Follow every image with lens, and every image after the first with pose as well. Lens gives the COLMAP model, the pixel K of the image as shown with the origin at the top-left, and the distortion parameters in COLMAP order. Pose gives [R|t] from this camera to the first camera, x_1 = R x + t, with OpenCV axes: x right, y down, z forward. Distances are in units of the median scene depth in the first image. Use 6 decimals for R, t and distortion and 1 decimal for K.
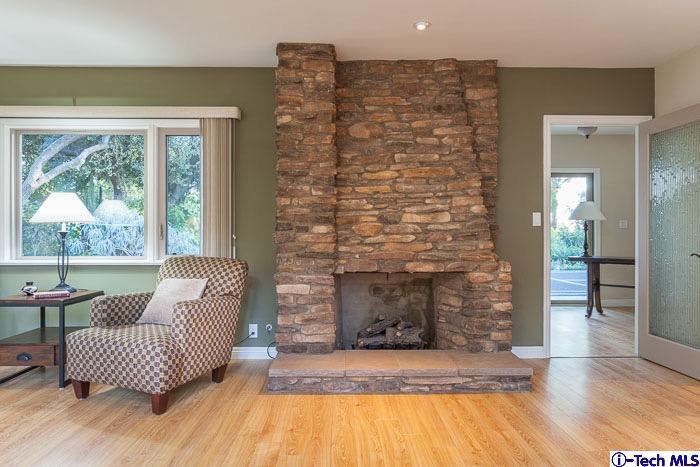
lens RADIAL K [[486.2, 0, 350.0], [0, 486.2, 233.5], [0, 0, 1]] dist [0.001365, 0.000634]
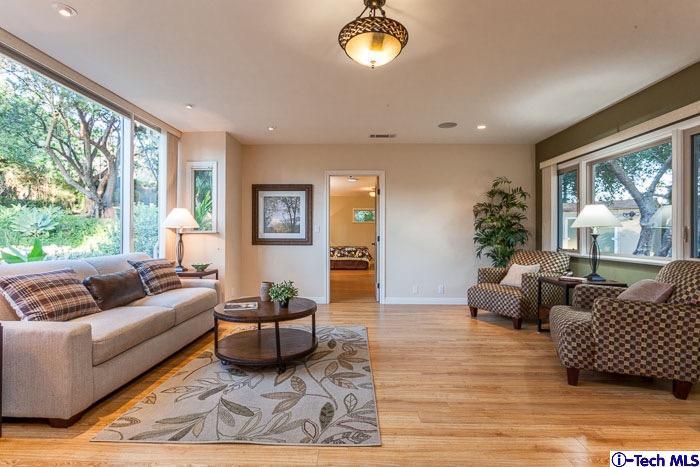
lens RADIAL K [[351.8, 0, 350.0], [0, 351.8, 233.5], [0, 0, 1]] dist [0.000536, 0.000206]
pose [[-0.046042, 0.000279, -0.998939, 0.419747], [-0.004447, 0.999990, 0.000484, -0.002902], [0.998930, 0.004465, -0.046040, 0.400240]]
